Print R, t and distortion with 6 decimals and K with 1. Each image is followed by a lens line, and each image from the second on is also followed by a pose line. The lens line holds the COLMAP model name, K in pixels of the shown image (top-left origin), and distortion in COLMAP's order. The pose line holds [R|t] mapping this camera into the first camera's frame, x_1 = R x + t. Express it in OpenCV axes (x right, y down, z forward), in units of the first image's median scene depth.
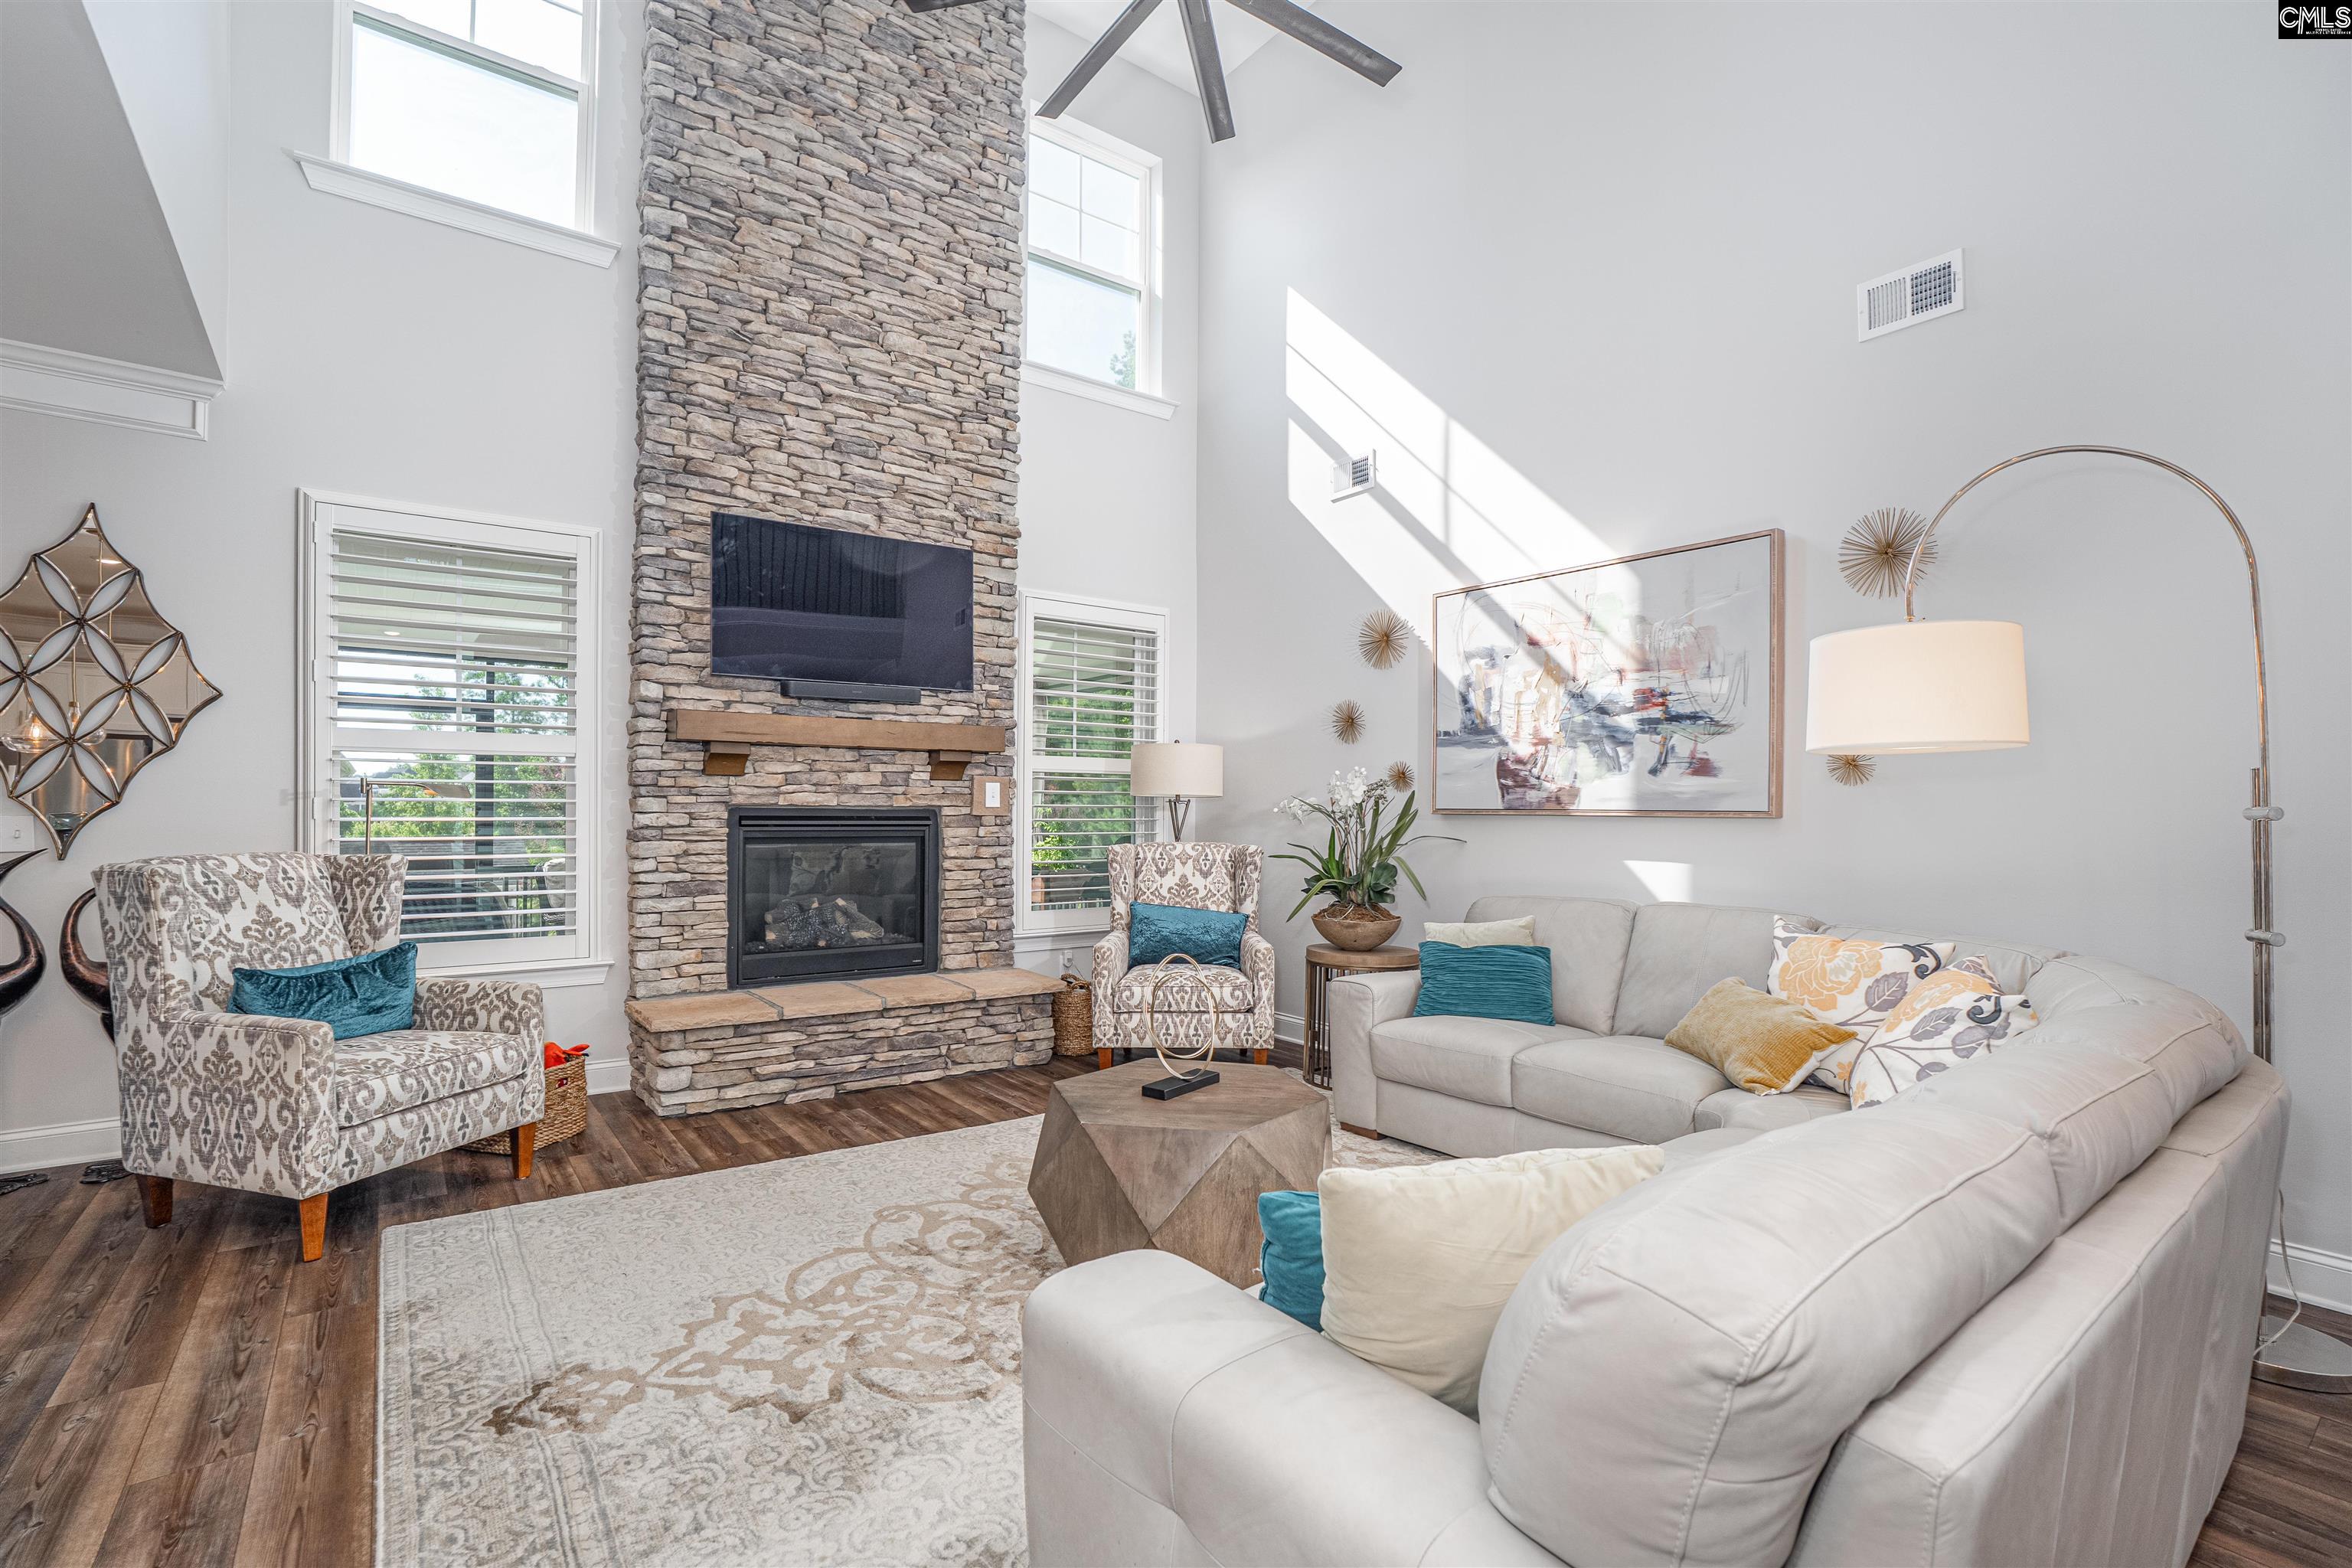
lens RADIAL K [[1068.0, 0, 1171.2], [0, 1068.0, 804.6], [0, 0, 1]] dist [-0.028986, 0.007668]
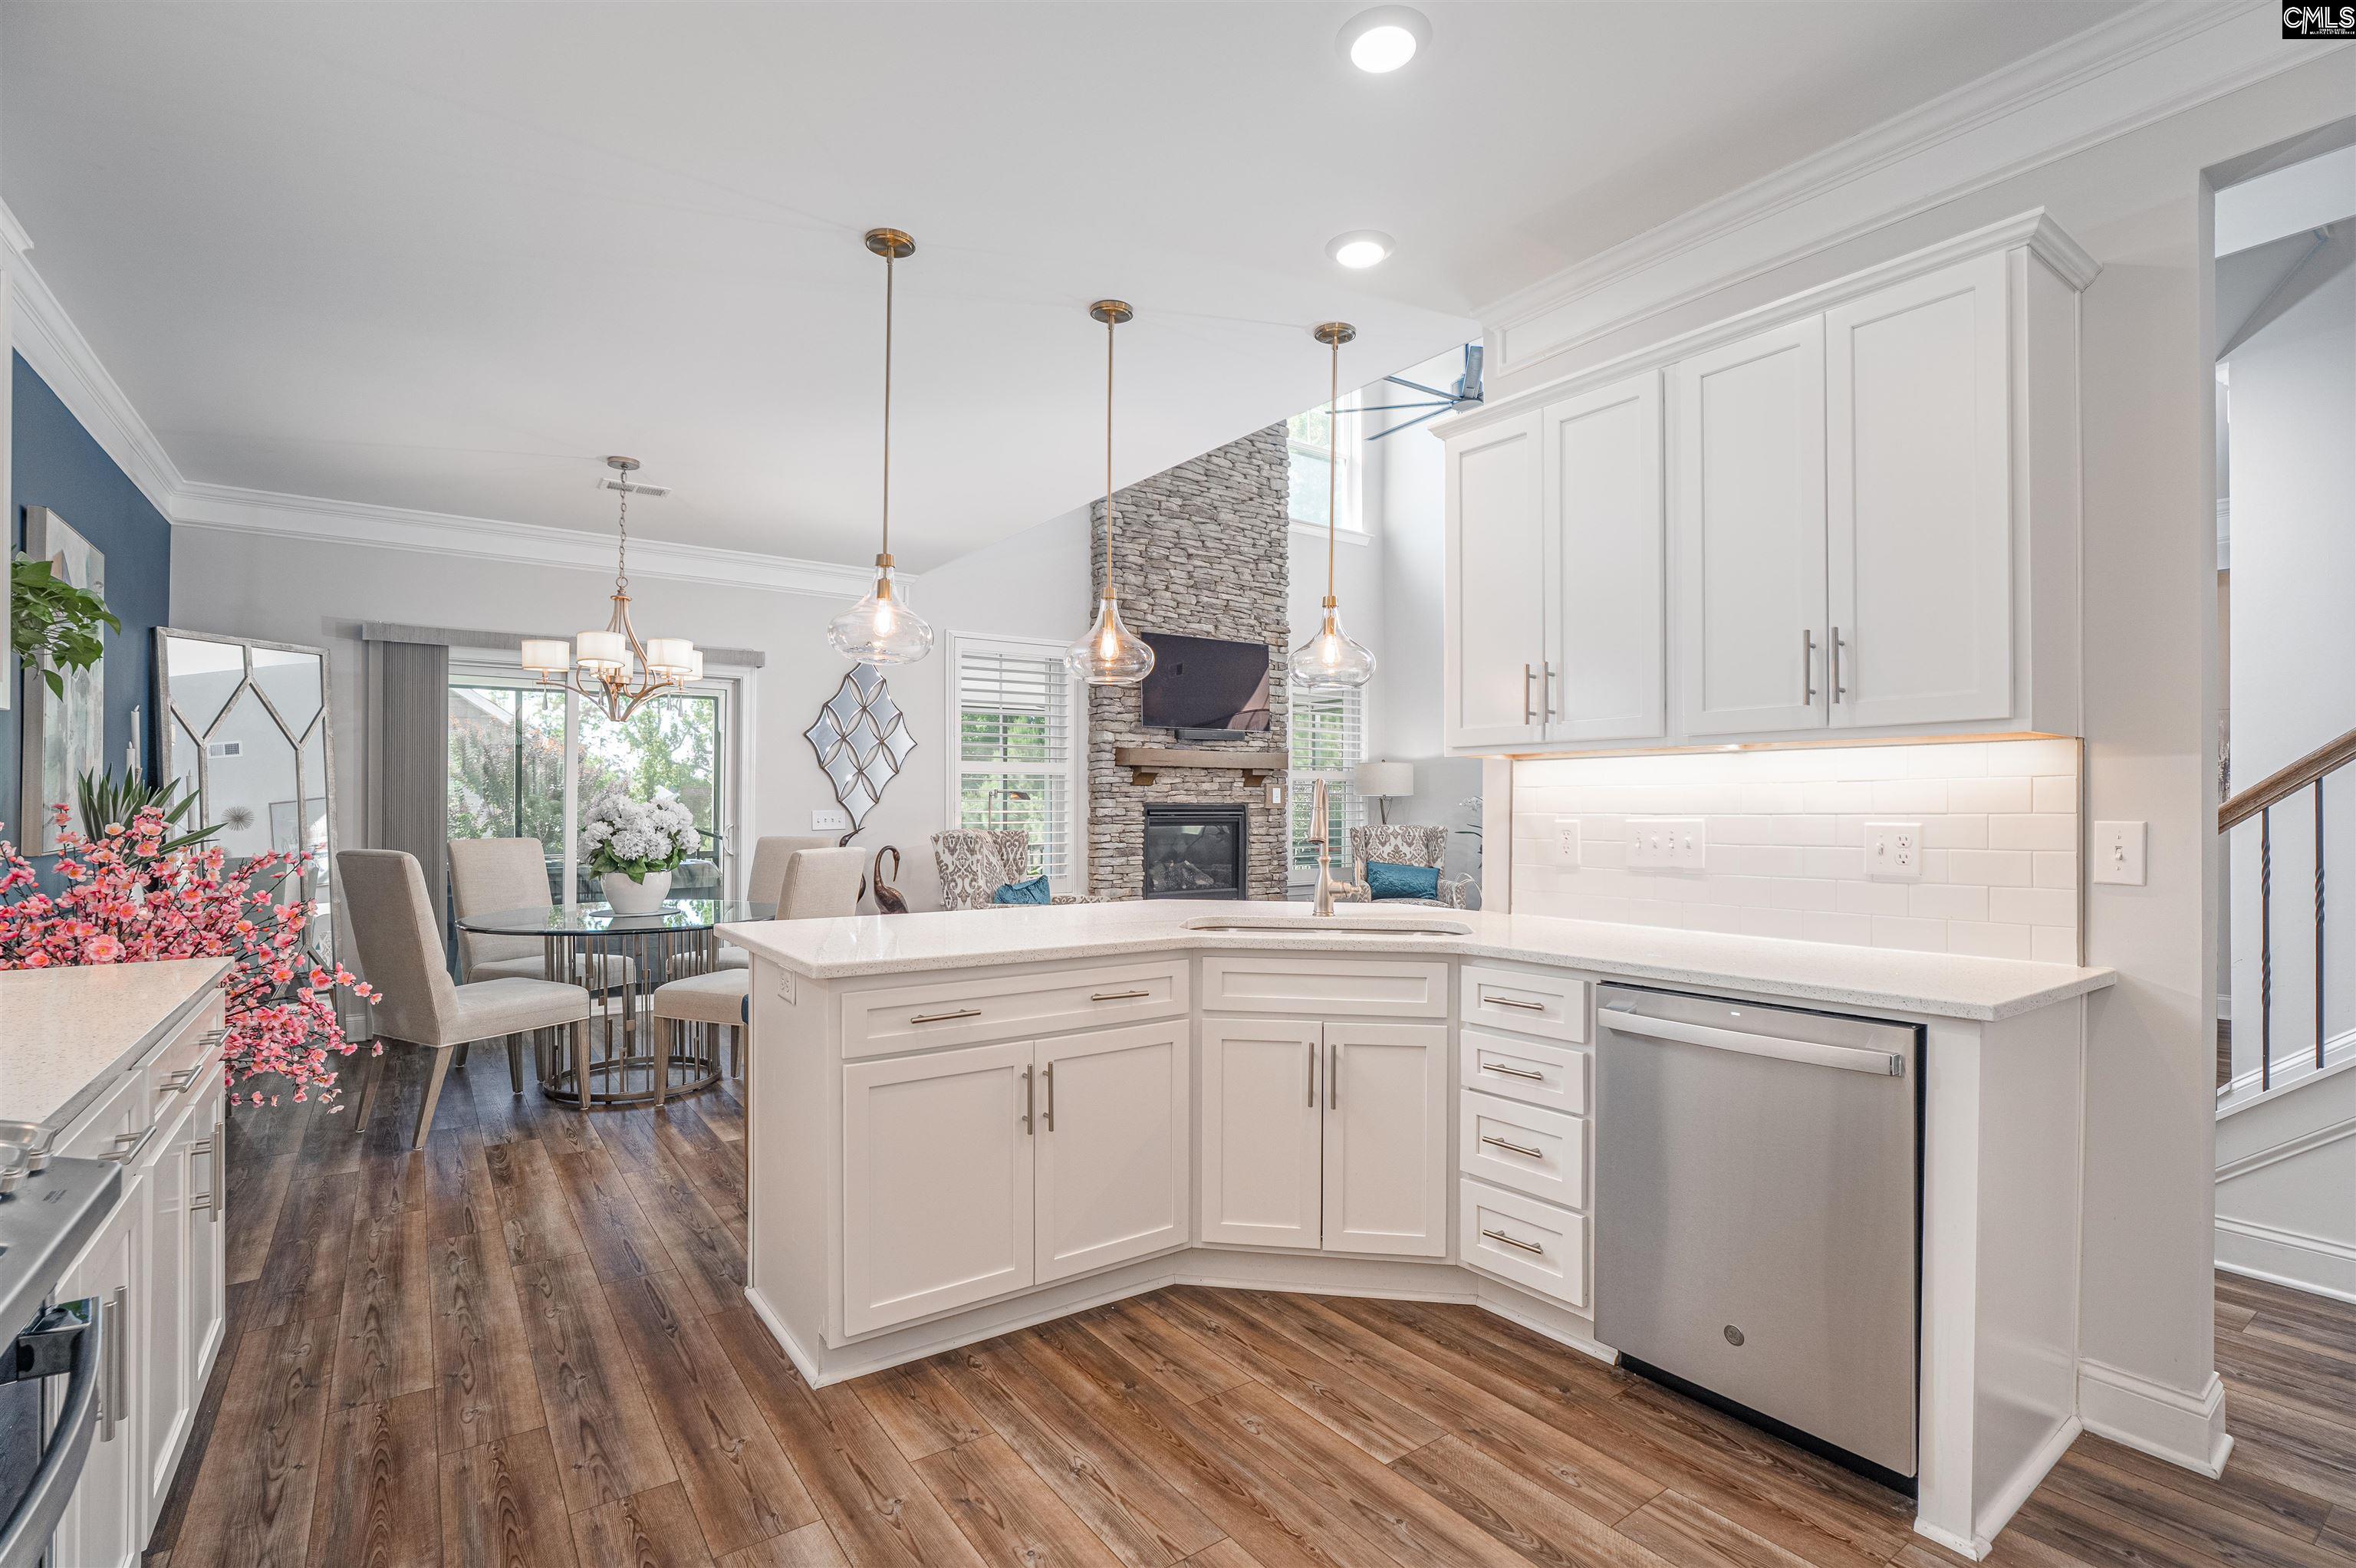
lens RADIAL K [[1069.7, 0, 1174.5], [0, 1069.7, 800.3], [0, 0, 1]] dist [-0.028986, 0.007668]
pose [[0.999826, -0.005727, -0.017755, -0.334695], [0.005718, 0.999983, -0.000570, -0.002438], [0.017758, 0.000468, 0.999842, -0.694969]]
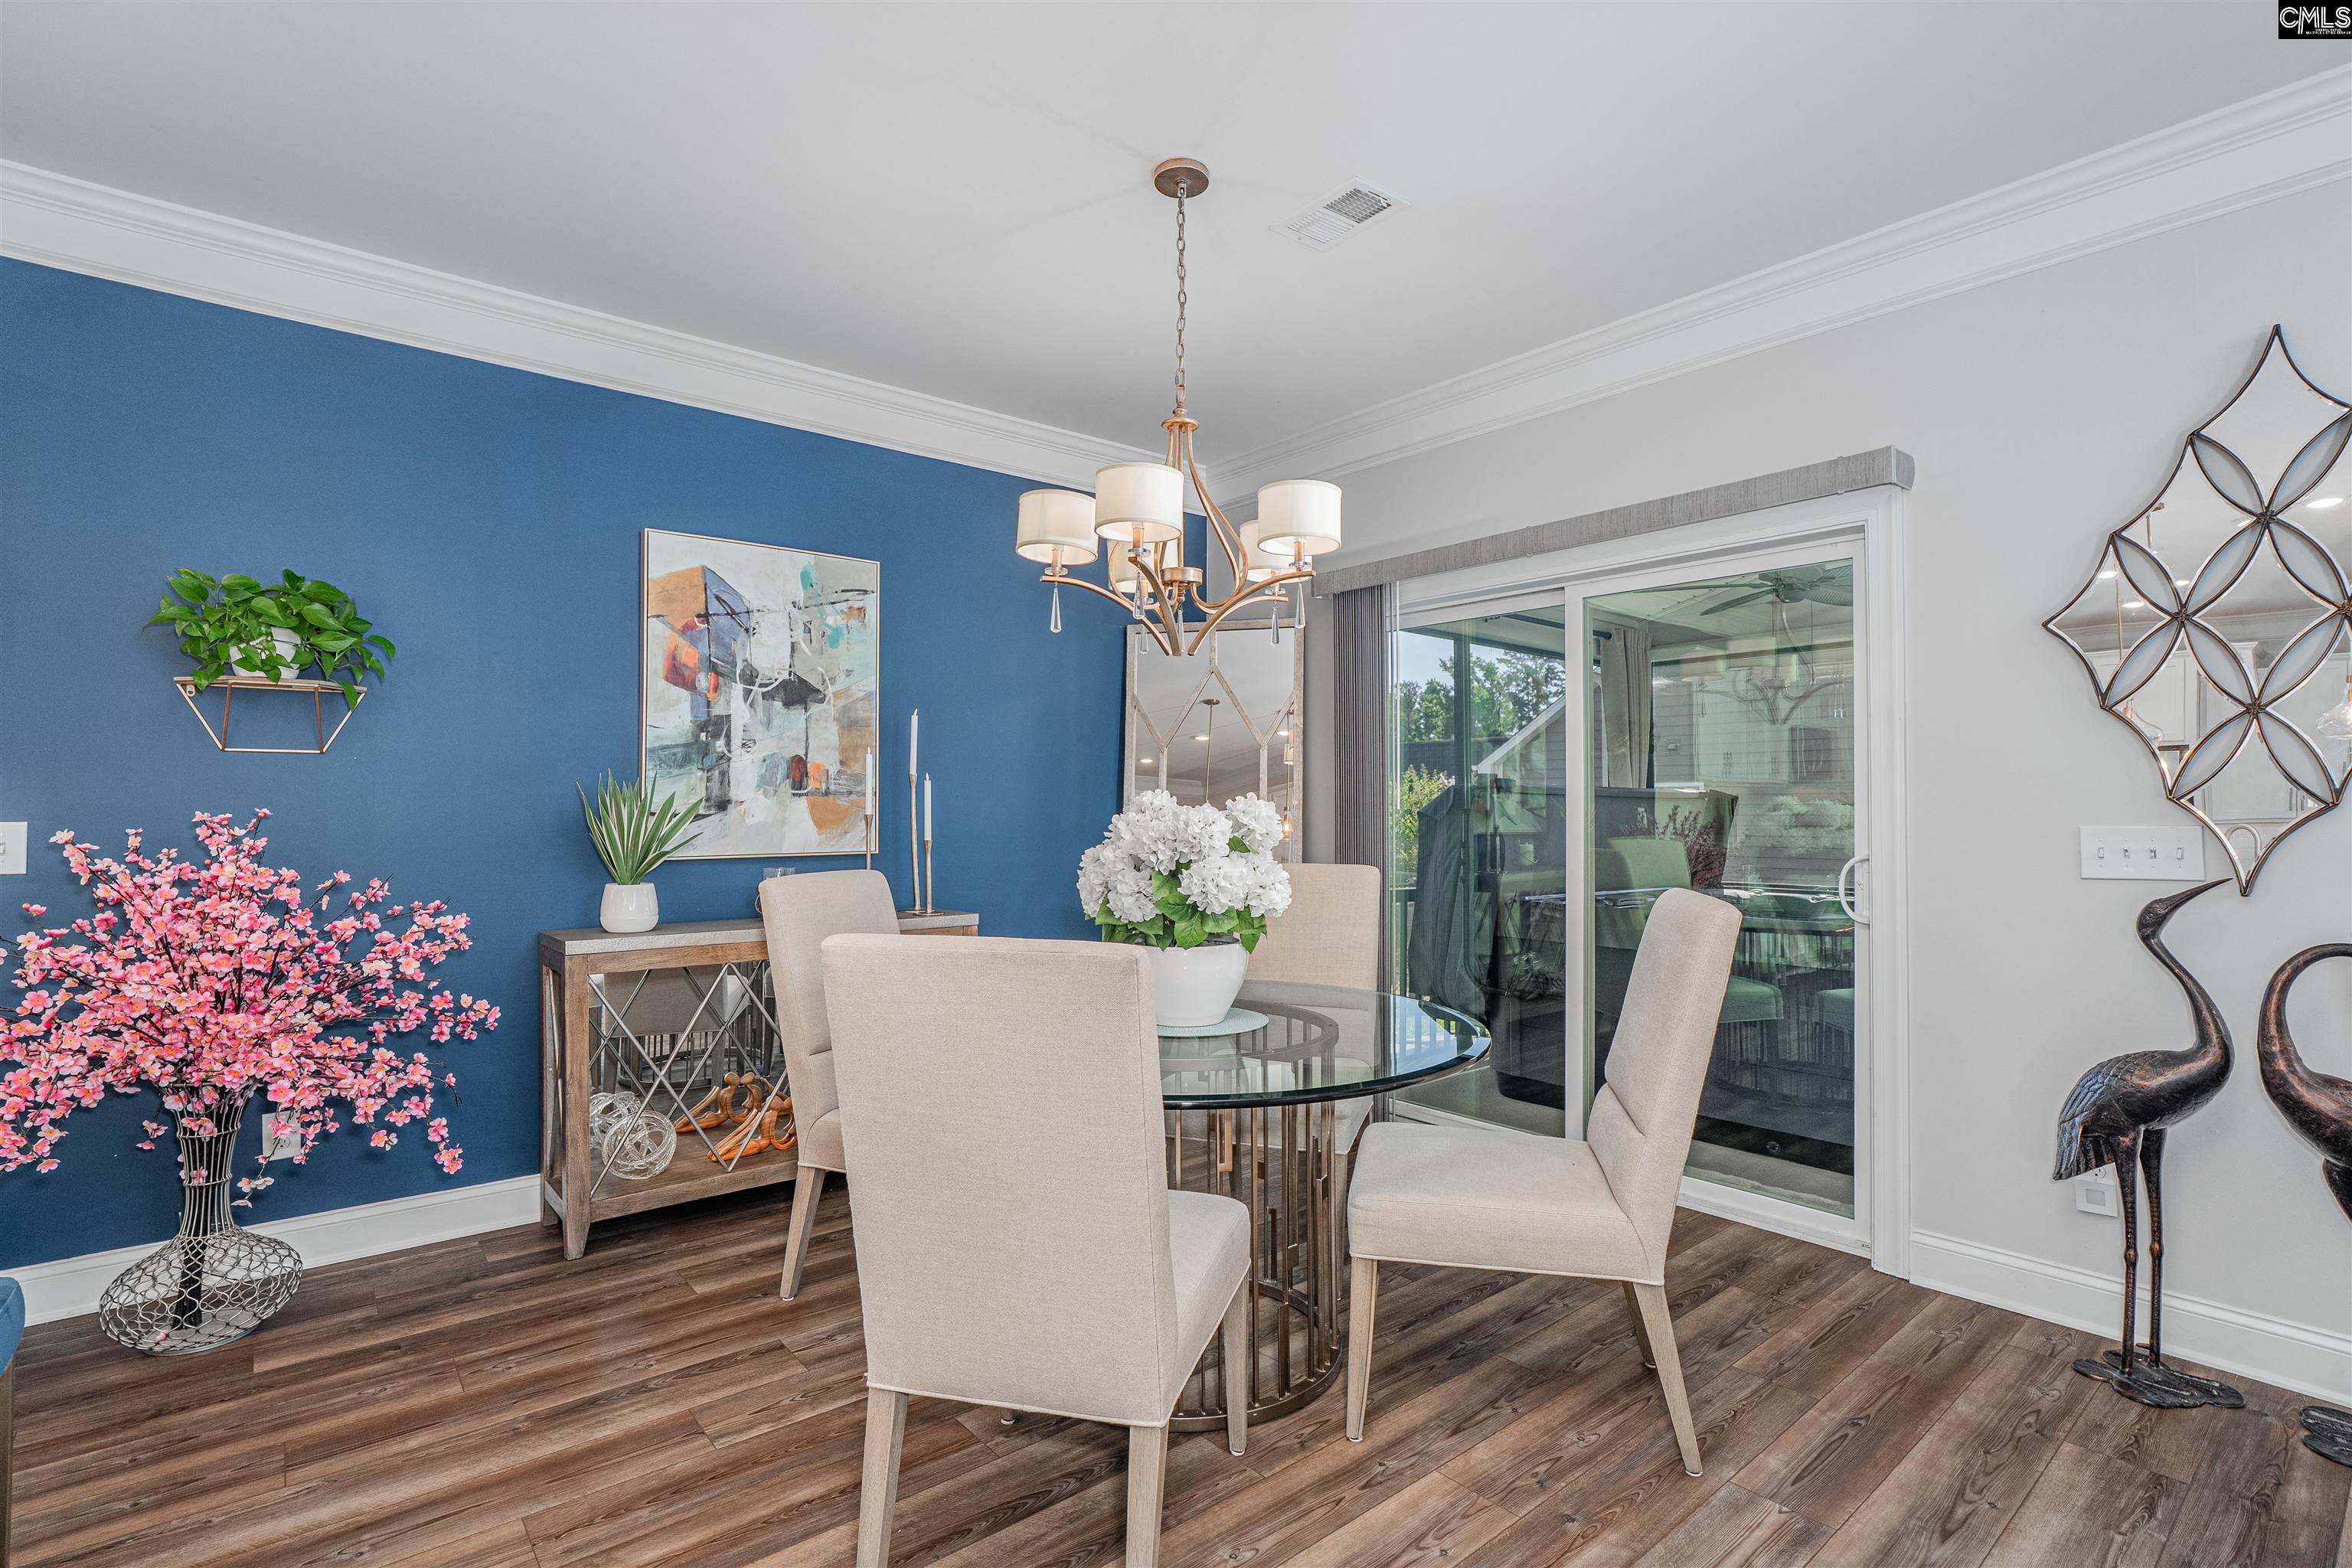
lens RADIAL K [[1068.0, 0, 1175.2], [0, 1068.0, 797.9], [0, 0, 1]] dist [-0.028986, 0.007668]
pose [[0.038821, -0.016428, -0.999111, -0.338617], [0.007241, 0.999843, -0.016159, -0.001098], [0.999220, -0.006607, 0.038934, 0.241717]]
